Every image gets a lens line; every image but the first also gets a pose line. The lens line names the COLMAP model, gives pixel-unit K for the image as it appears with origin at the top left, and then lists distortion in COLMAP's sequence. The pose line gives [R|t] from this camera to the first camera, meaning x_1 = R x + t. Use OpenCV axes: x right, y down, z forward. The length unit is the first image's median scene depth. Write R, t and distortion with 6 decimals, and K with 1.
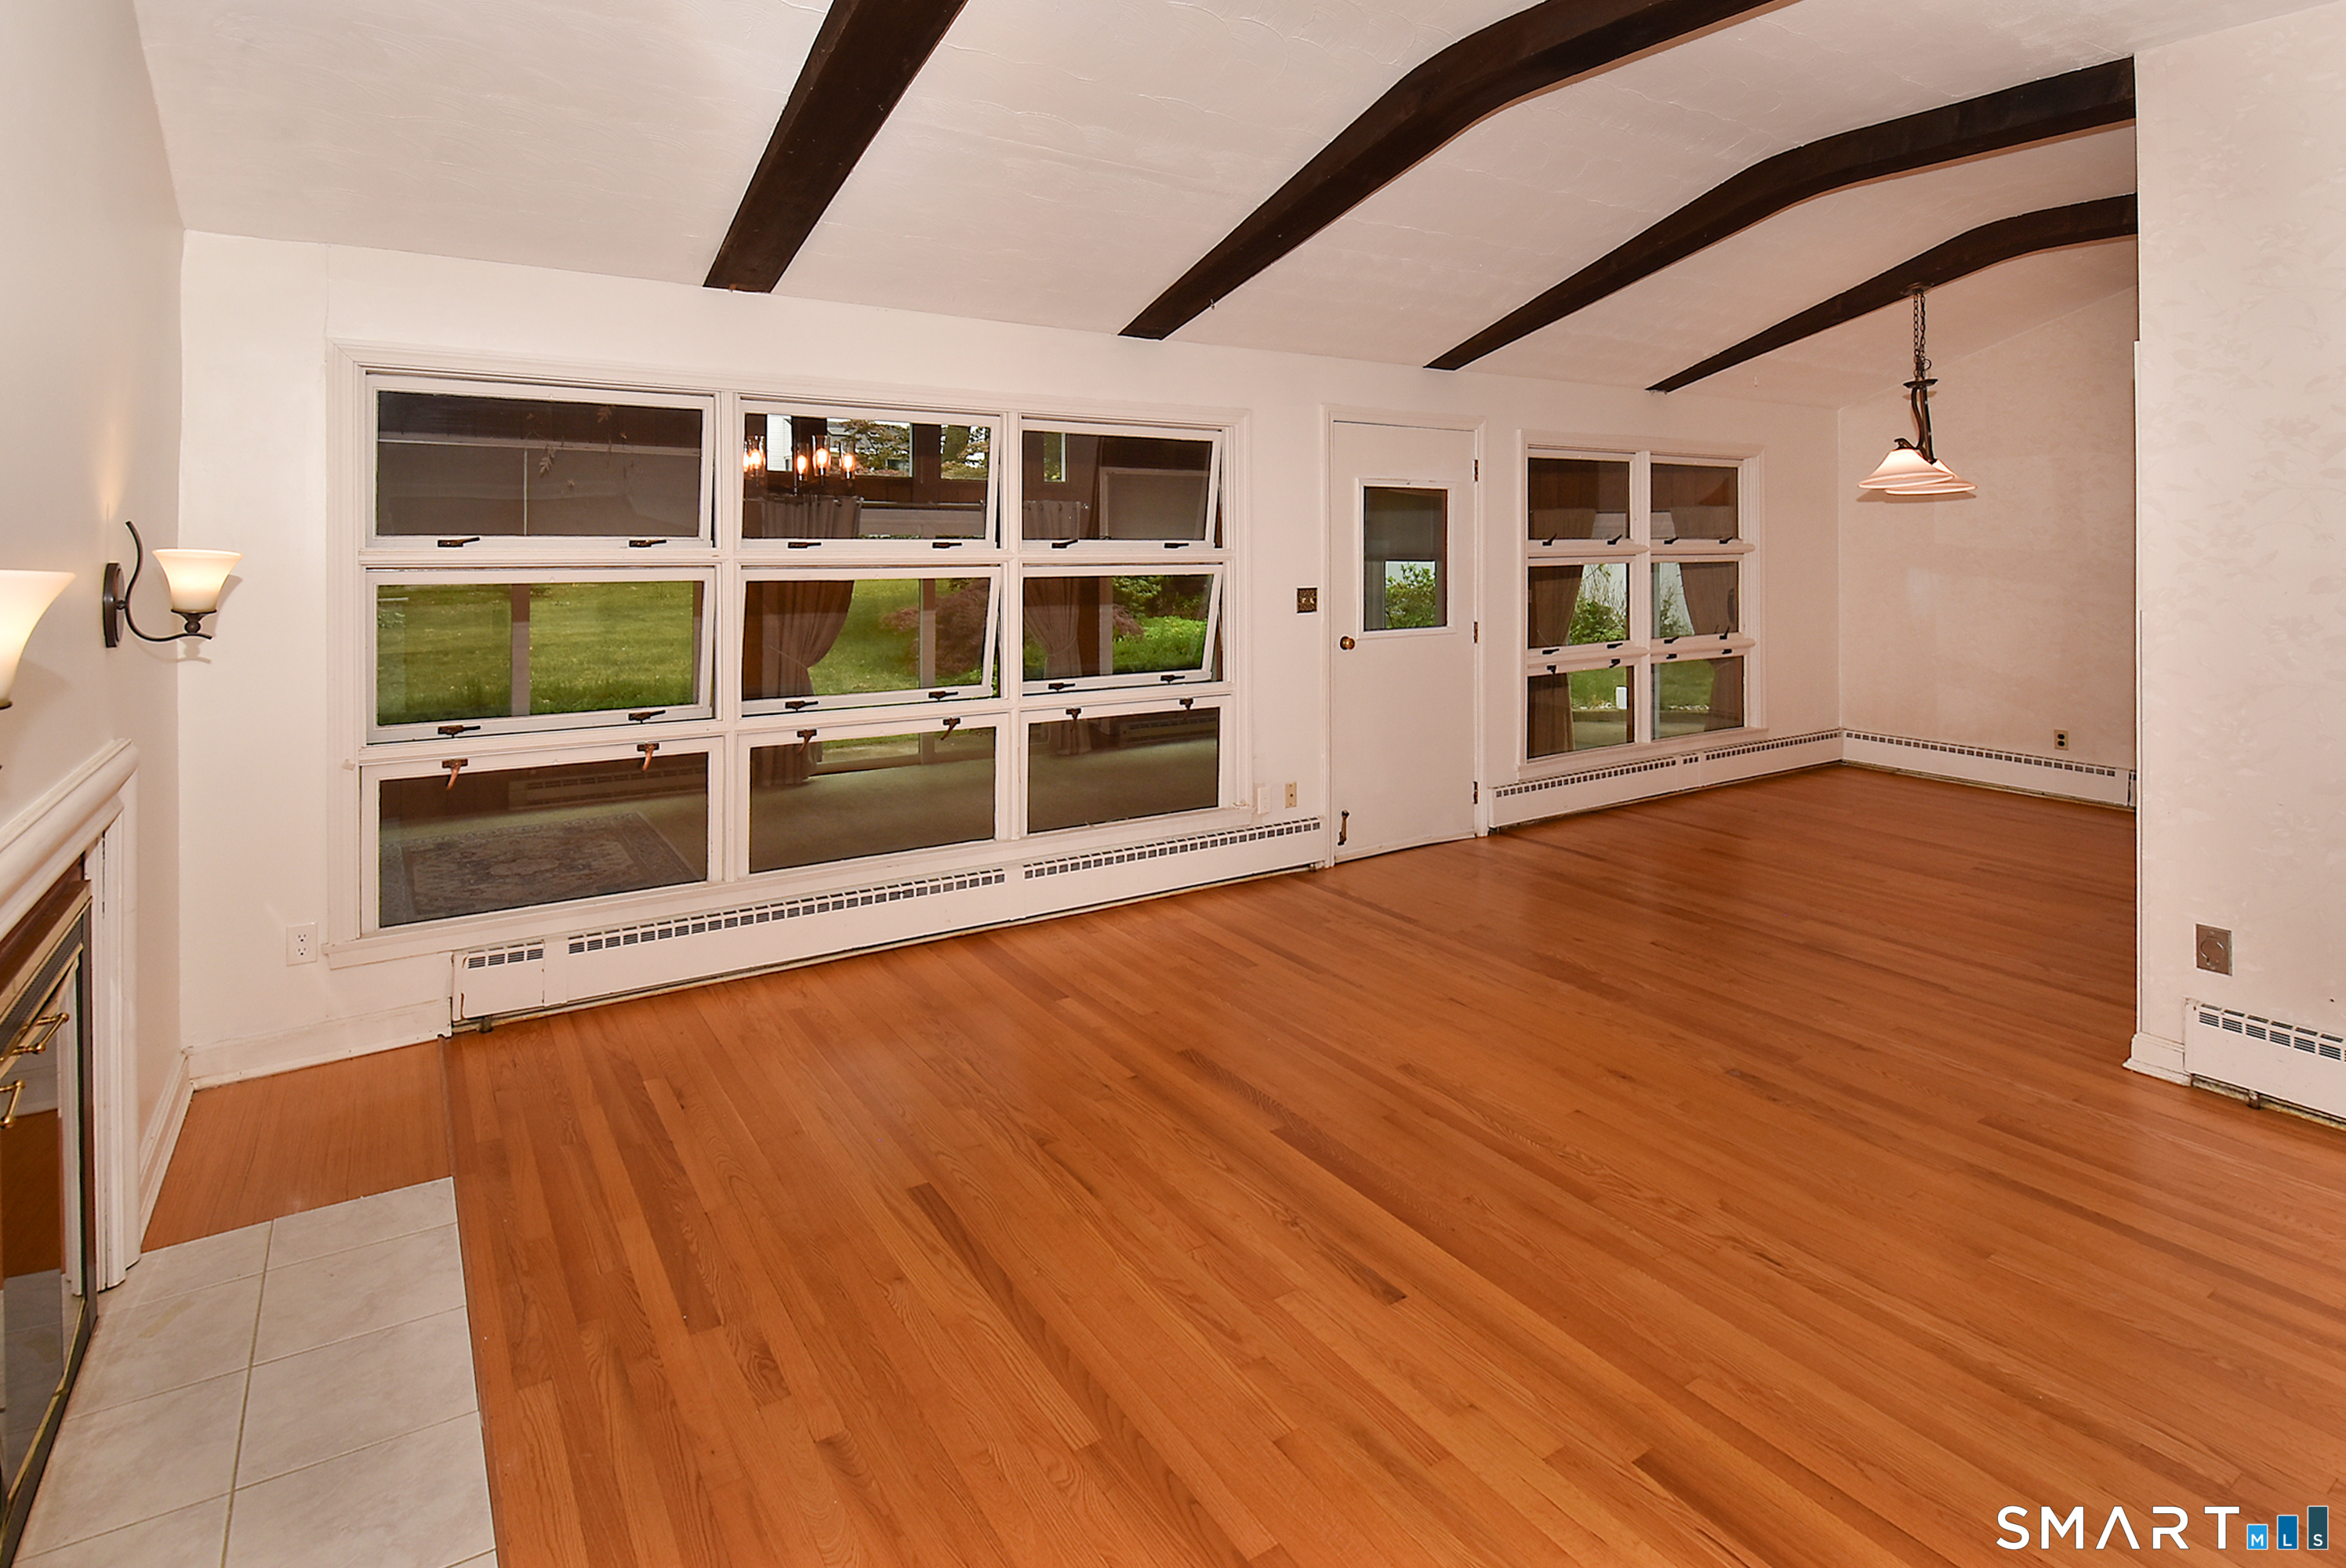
lens RADIAL K [[1176.0, 0, 1173.4], [0, 1176.0, 799.9], [0, 0, 1]] dist [0.001465, -0.000017]
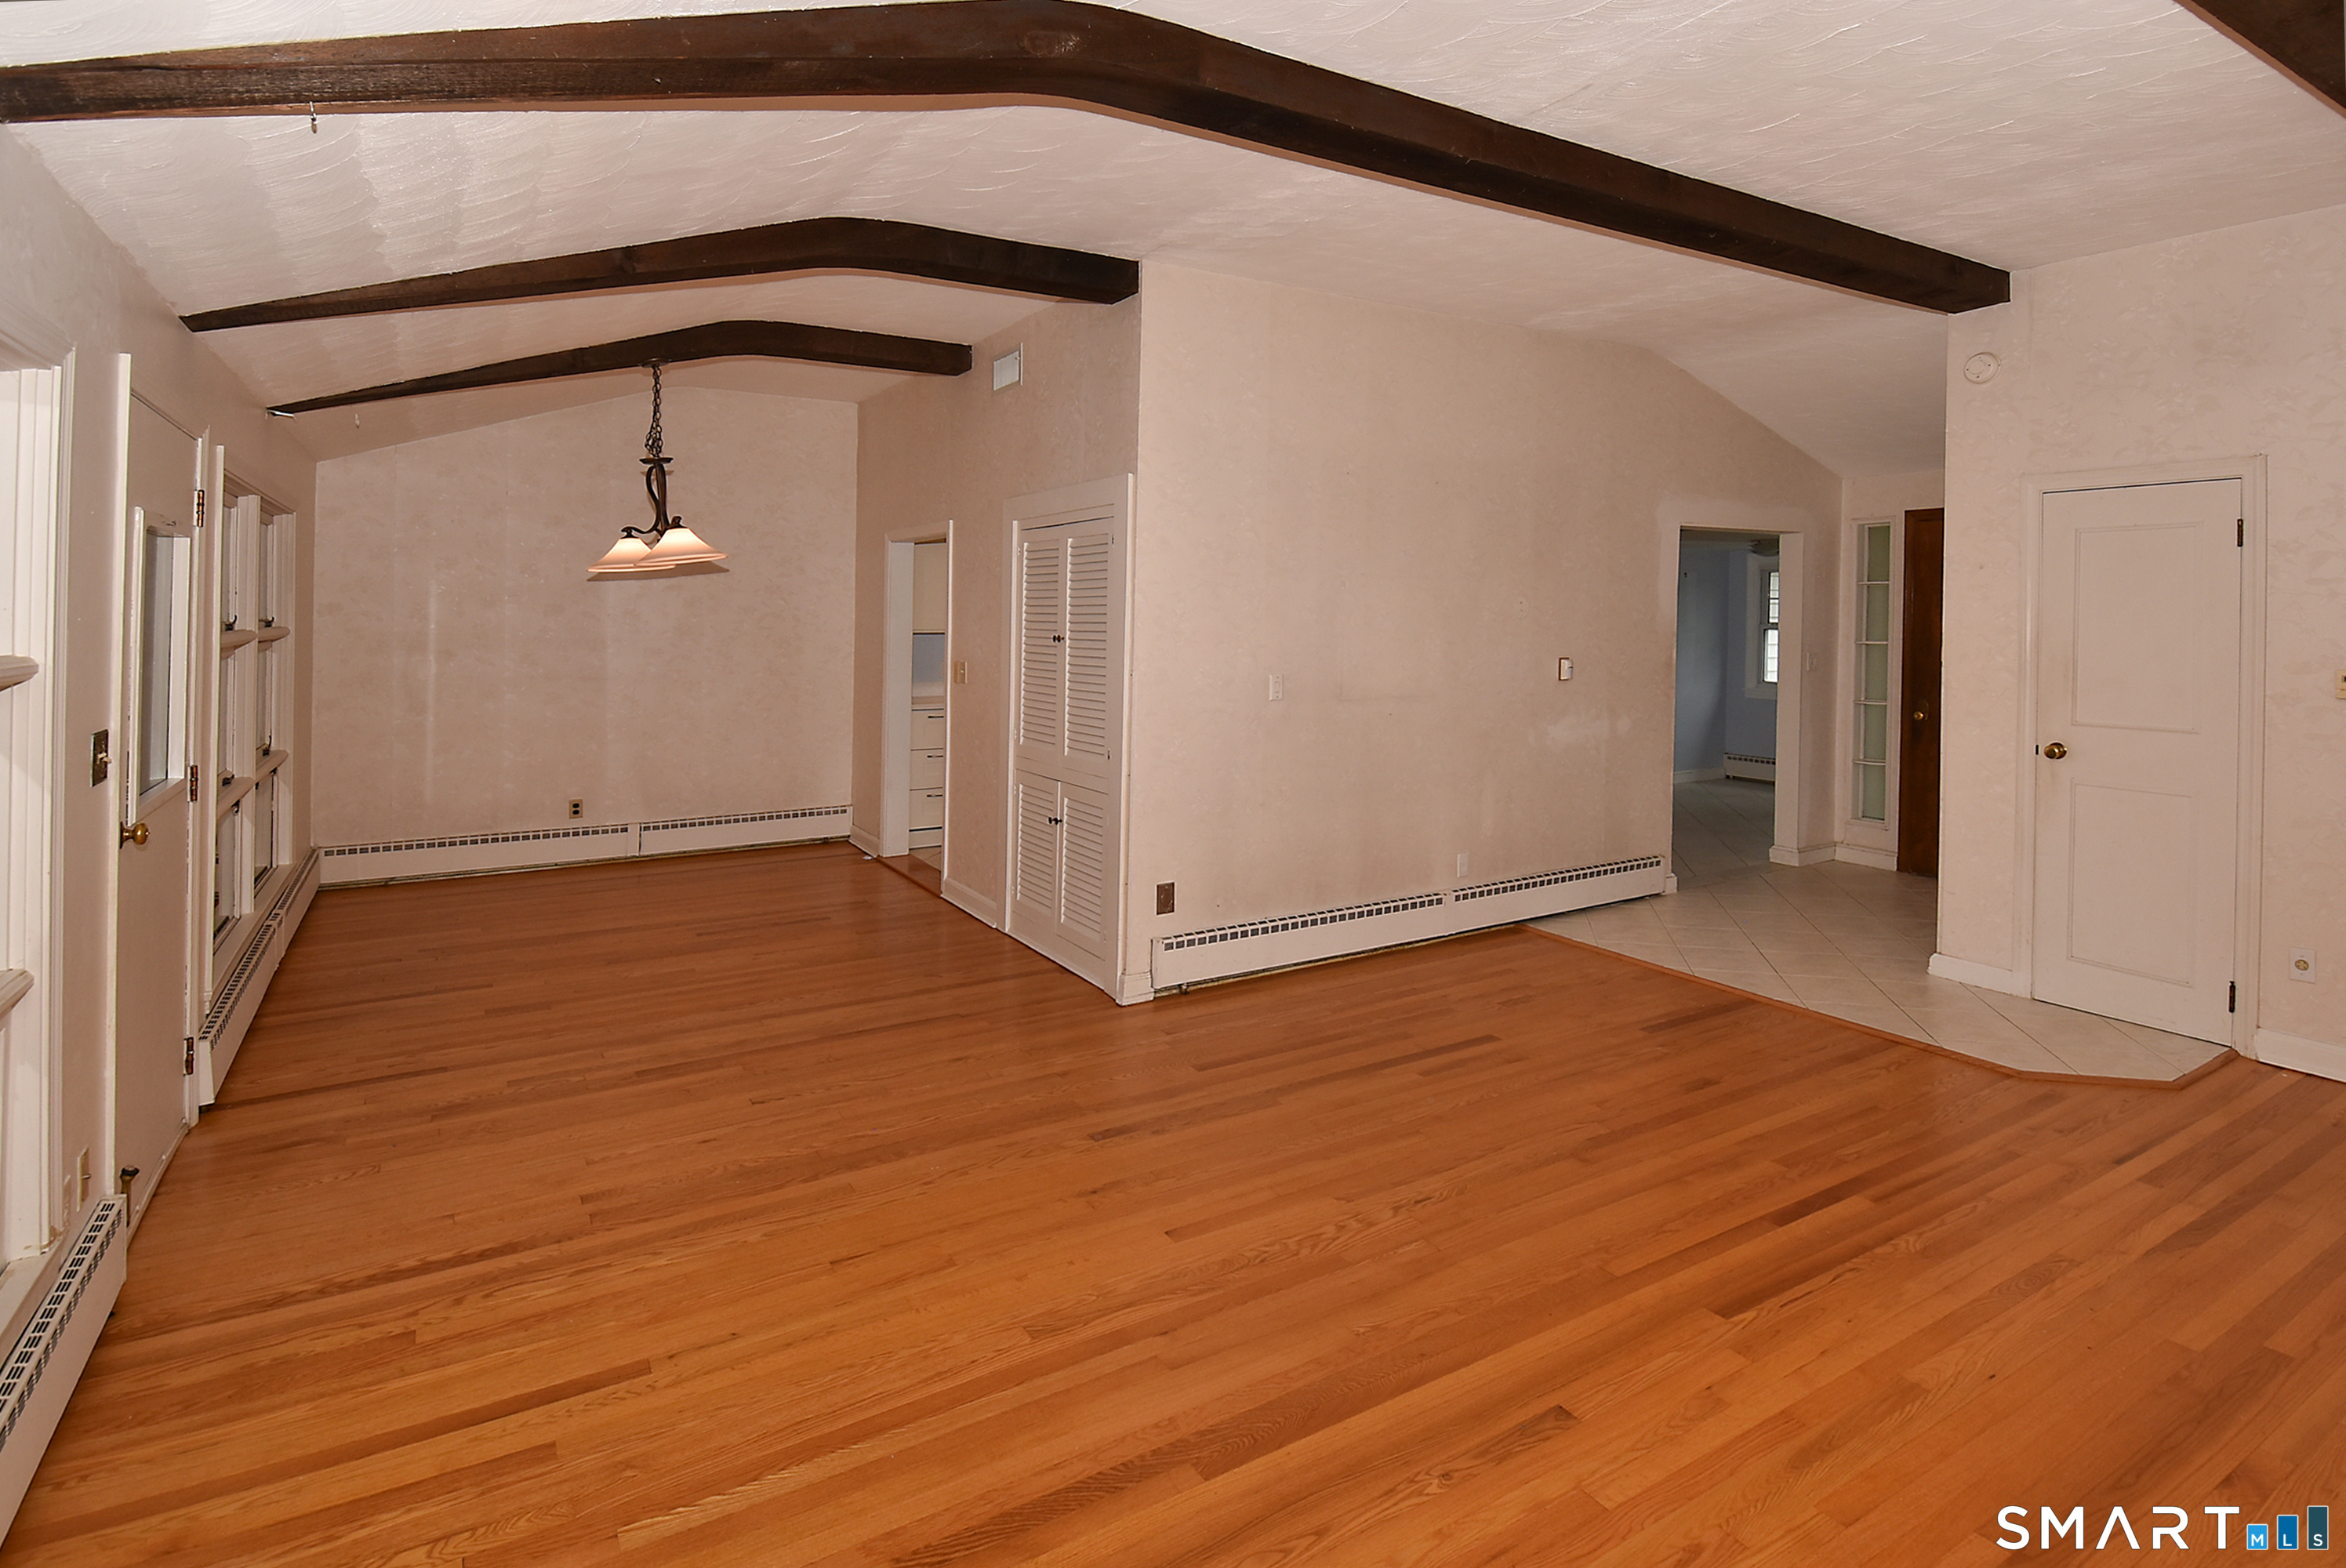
lens RADIAL K [[1176.0, 0, 1173.4], [0, 1176.0, 799.9], [0, 0, 1]] dist [0.001465, -0.000017]
pose [[0.039343, -0.160532, 0.986246, -0.358901], [0.221511, 0.963854, 0.148051, -0.139289], [-0.974364, 0.212639, 0.073481, 0.598066]]
